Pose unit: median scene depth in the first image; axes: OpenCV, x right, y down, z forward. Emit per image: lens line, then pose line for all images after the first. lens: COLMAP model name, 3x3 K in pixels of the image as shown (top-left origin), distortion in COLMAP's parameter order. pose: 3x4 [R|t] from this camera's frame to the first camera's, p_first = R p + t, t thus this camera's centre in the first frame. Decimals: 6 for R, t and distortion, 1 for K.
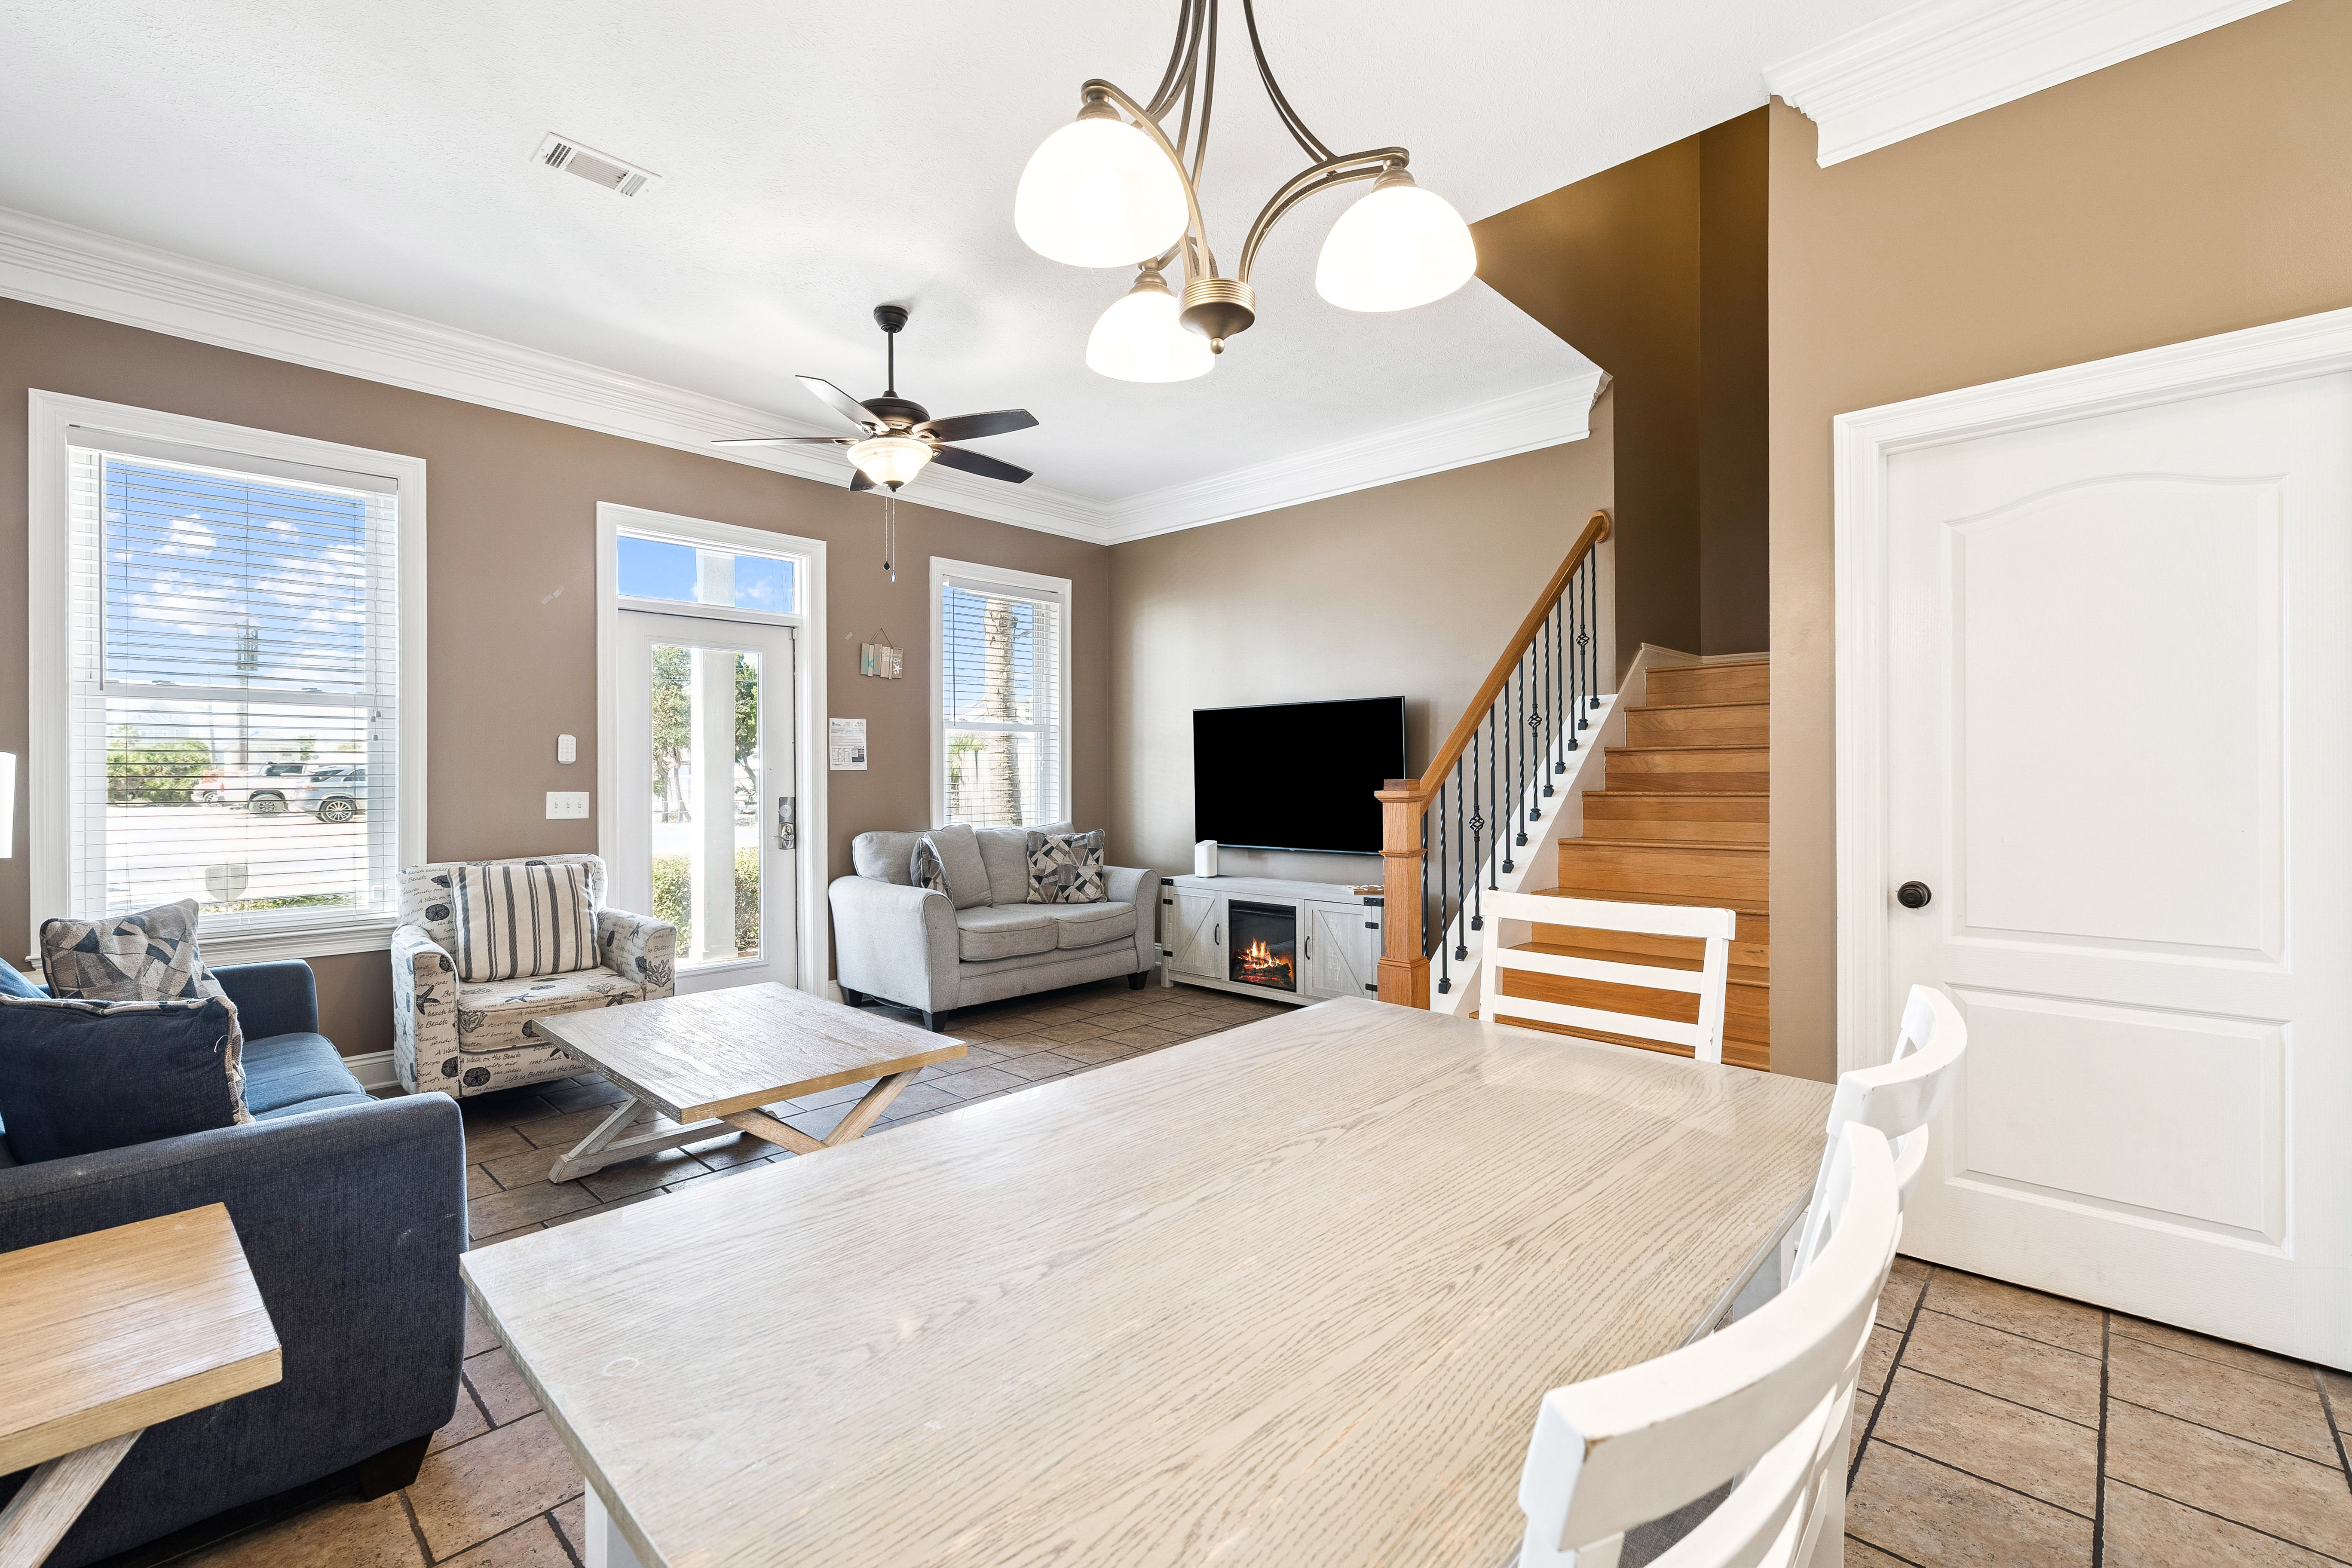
lens RADIAL K [[1004.3, 0, 1182.4], [0, 1004.3, 778.8], [0, 0, 1]] dist [-0.001080, 0.001244]
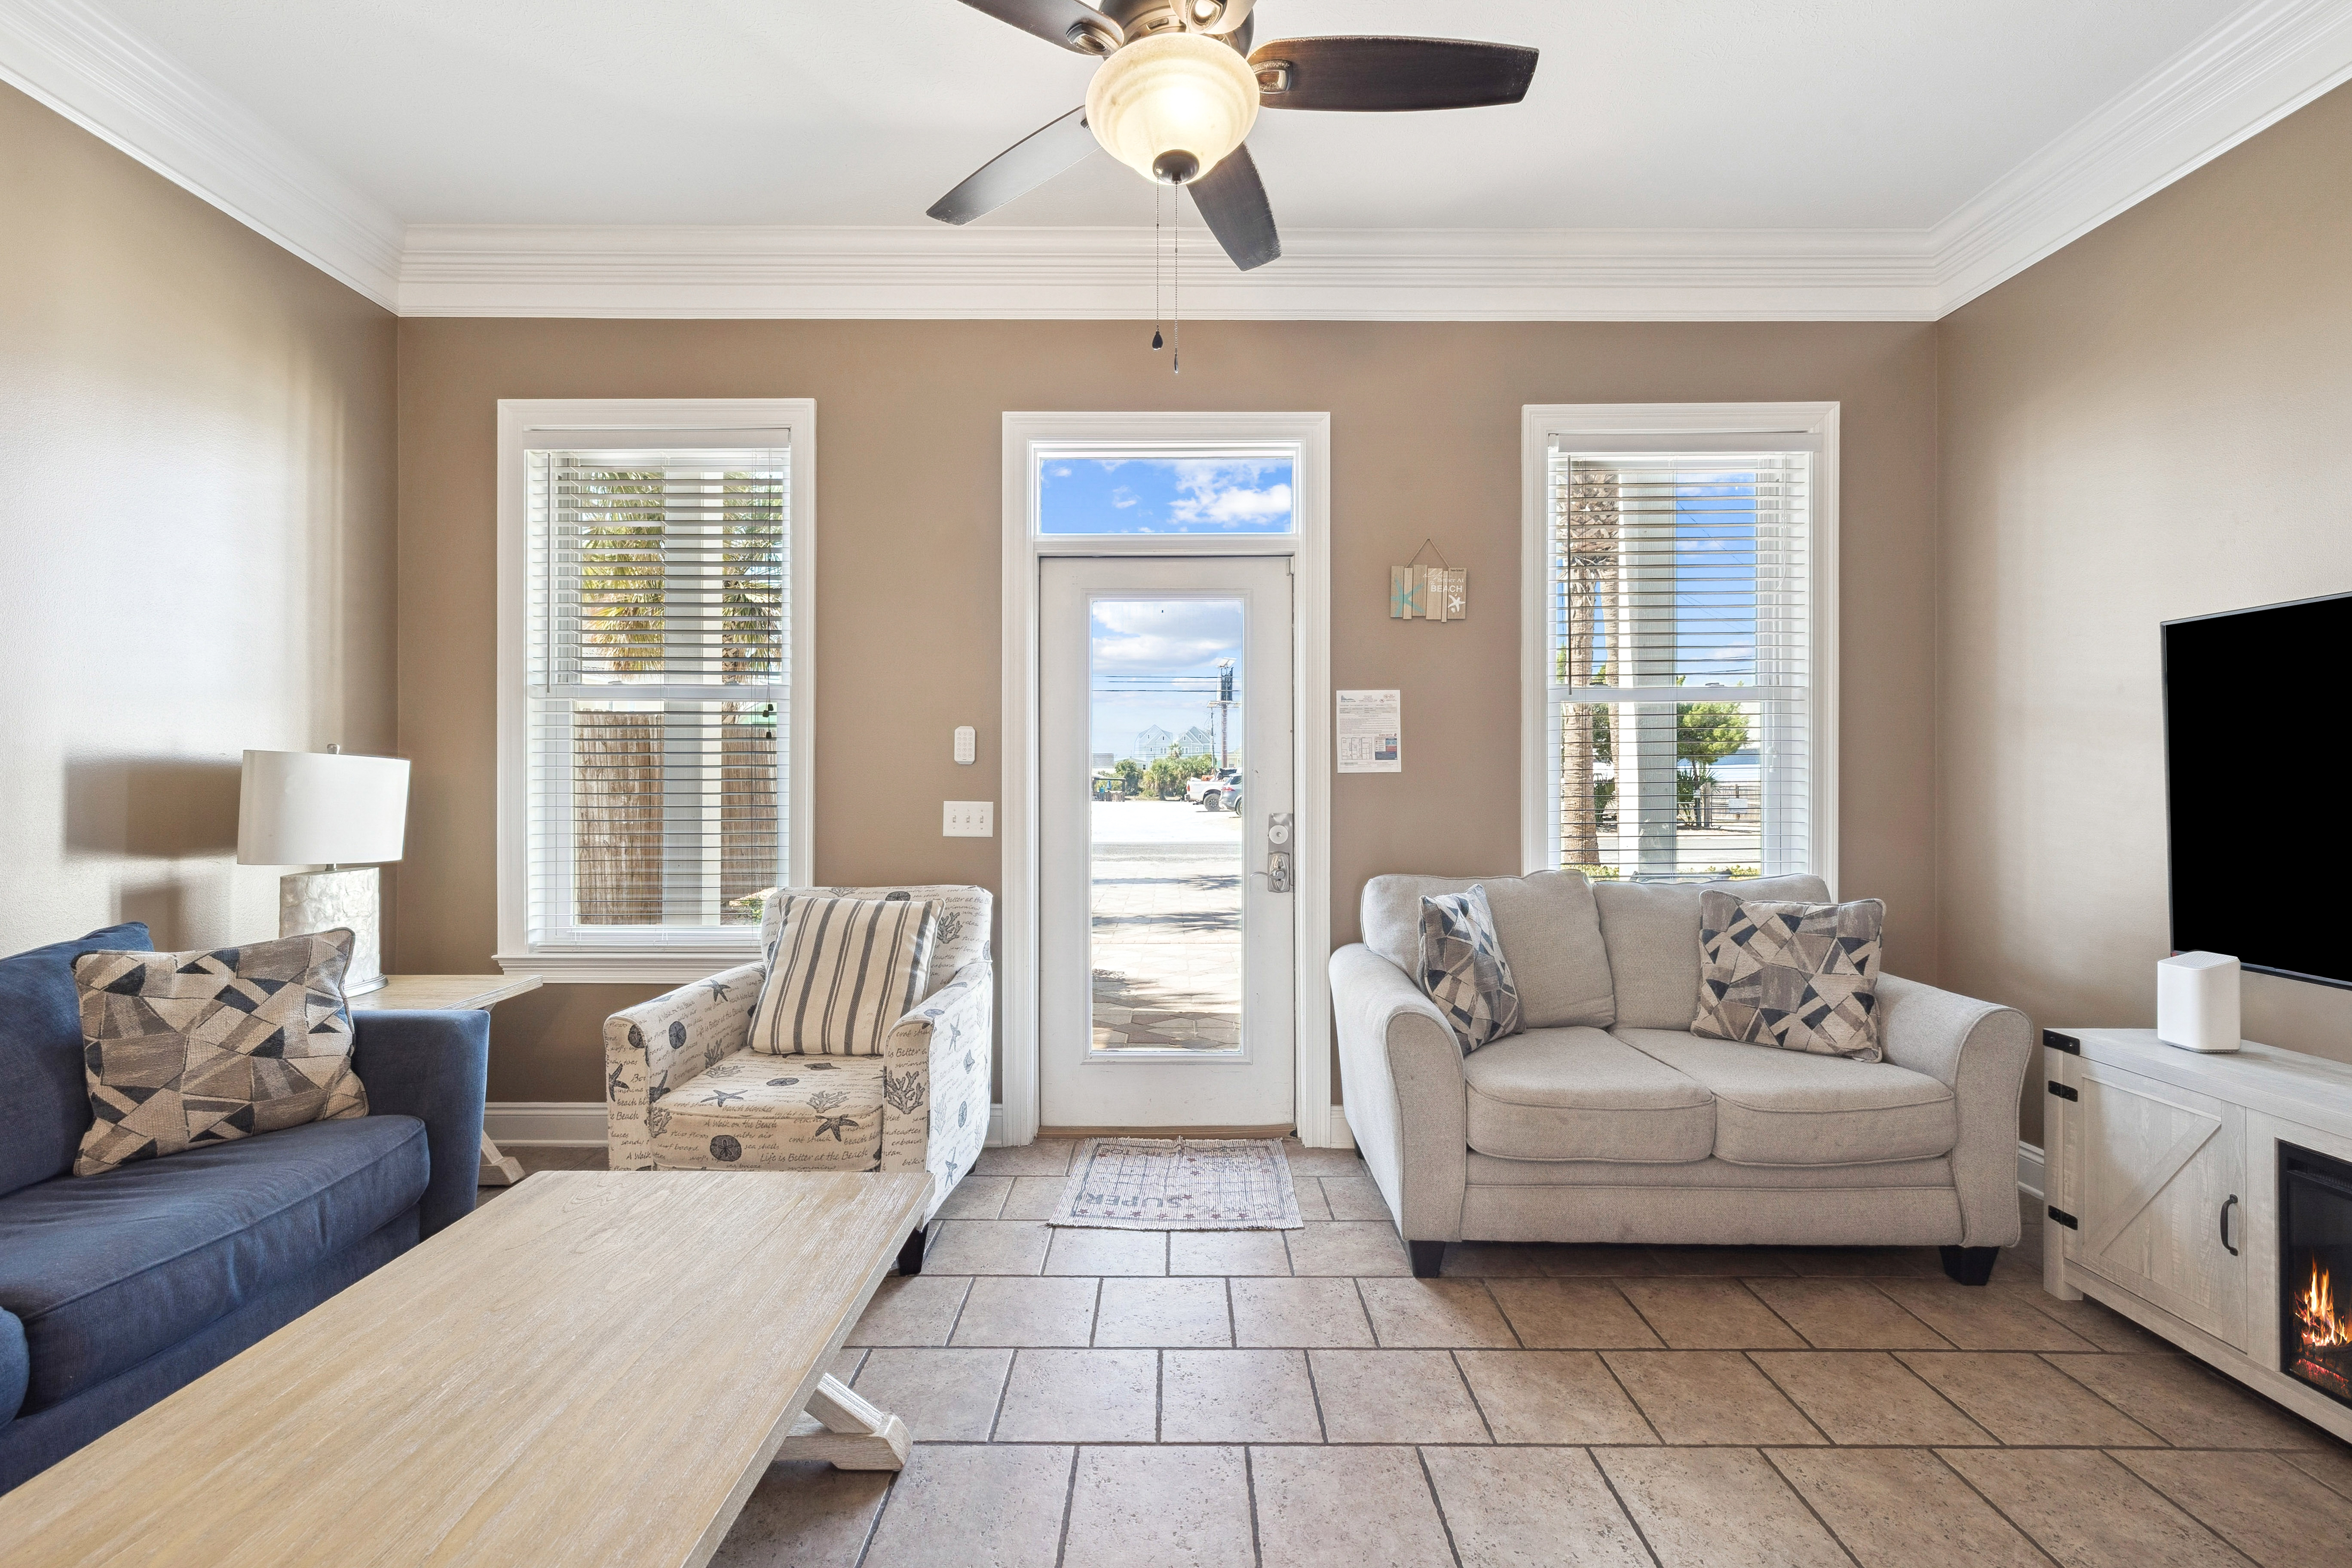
lens RADIAL K [[1004.3, 0, 1181.3], [0, 1004.3, 775.3], [0, 0, 1]] dist [-0.001080, 0.001244]
pose [[0.680231, -0.001433, -0.732996, 0.044660], [-0.005023, 0.999965, -0.006617, -0.002059], [0.732980, 0.008182, 0.680201, 0.491432]]
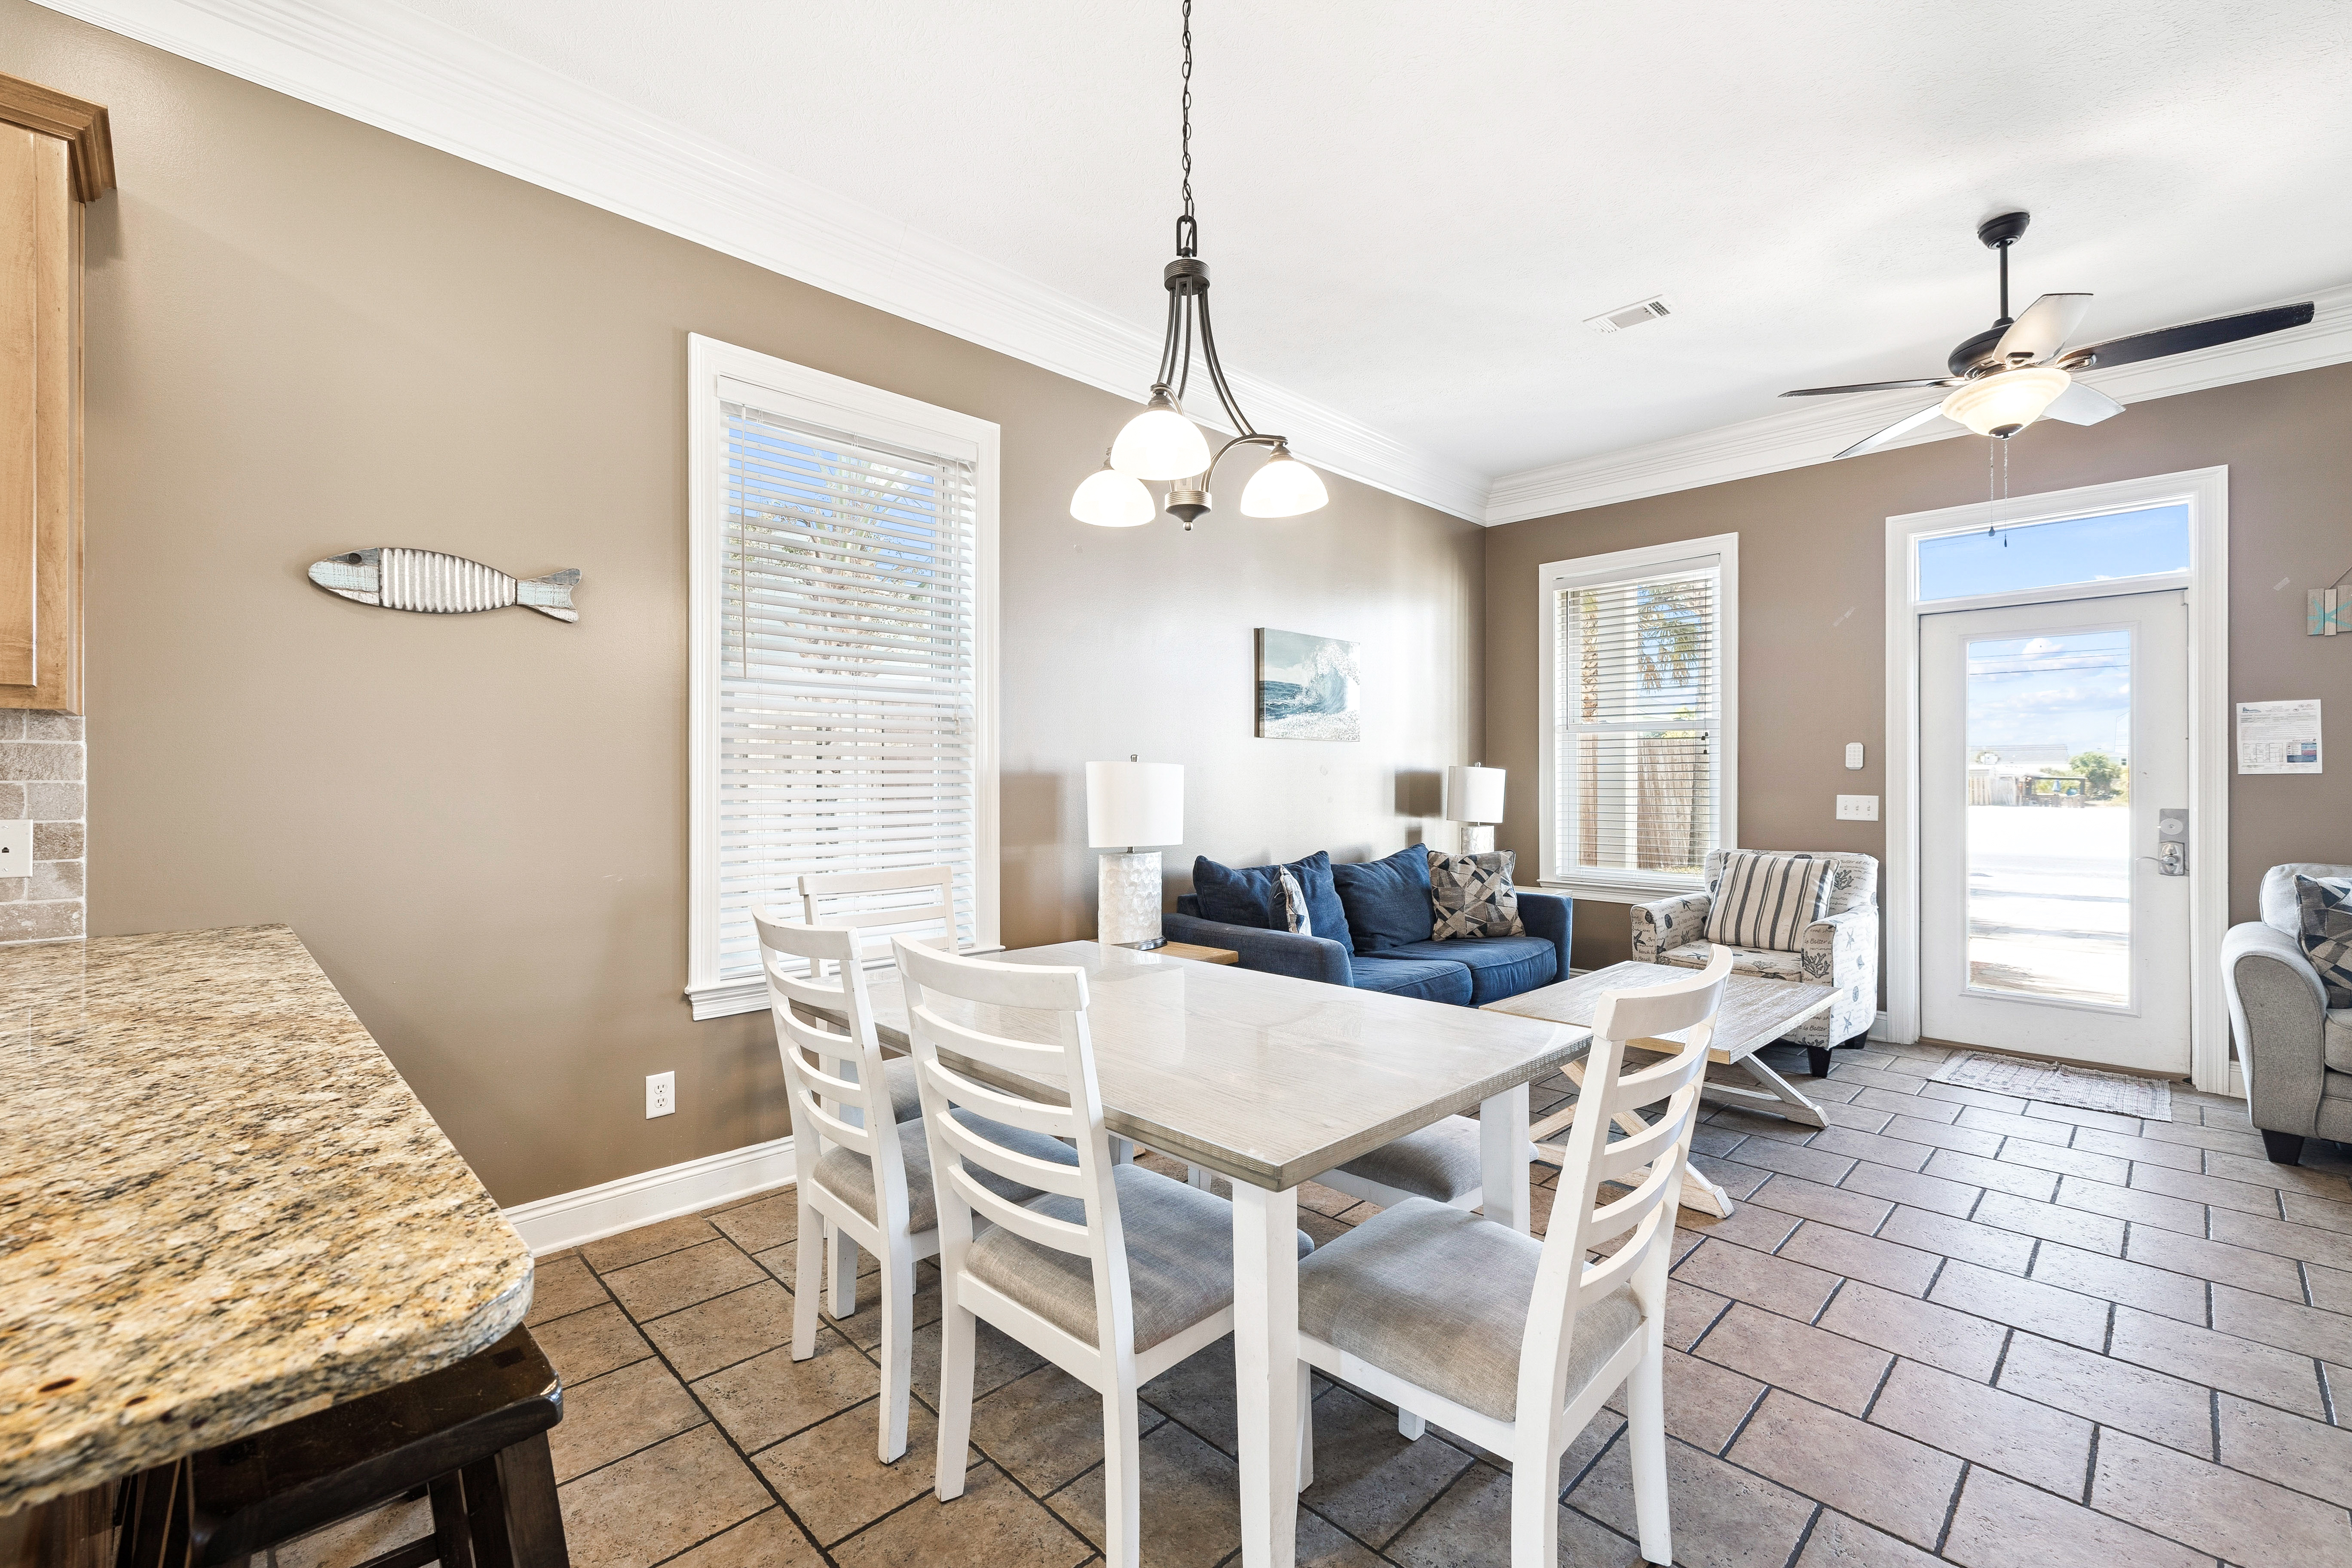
lens RADIAL K [[1004.3, 0, 1163.1], [0, 1004.3, 777.9], [0, 0, 1]] dist [-0.001080, 0.001244]
pose [[-0.053426, 0.000471, -0.998572, 0.415443], [-0.004433, 0.999990, 0.000709, -0.002702], [0.998562, 0.004464, -0.053424, 0.254036]]
